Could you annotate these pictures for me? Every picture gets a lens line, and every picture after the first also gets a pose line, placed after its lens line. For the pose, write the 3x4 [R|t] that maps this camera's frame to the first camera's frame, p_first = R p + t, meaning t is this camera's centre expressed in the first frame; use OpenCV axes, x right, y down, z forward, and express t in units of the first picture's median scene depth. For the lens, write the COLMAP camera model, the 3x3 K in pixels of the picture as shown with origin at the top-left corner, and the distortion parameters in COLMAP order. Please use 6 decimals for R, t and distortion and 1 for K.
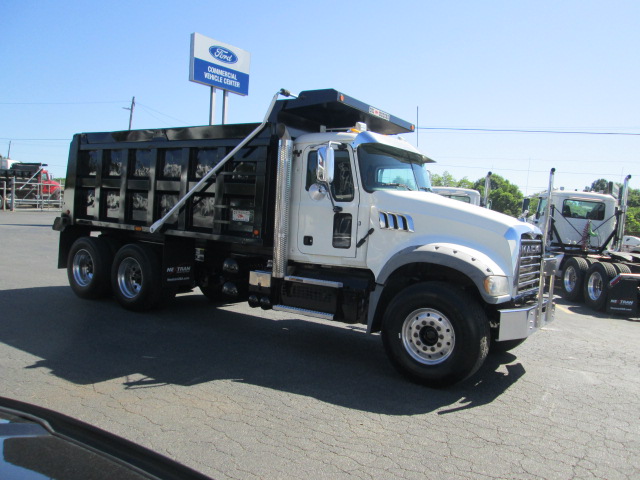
lens RADIAL K [[543.5, 0, 319.6], [0, 543.5, 211.0], [0, 0, 1]] dist [-0.032347, 0.004277]
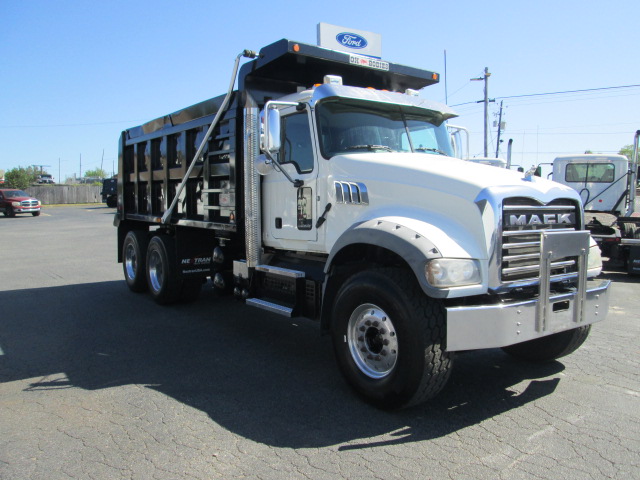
lens RADIAL K [[543.5, 0, 319.6], [0, 543.5, 211.0], [0, 0, 1]] dist [-0.032347, 0.004277]
pose [[0.940569, -0.055630, -0.335014, 0.346126], [0.061191, 0.998108, 0.006060, 0.036819], [0.334043, -0.026199, 0.942194, 0.237188]]
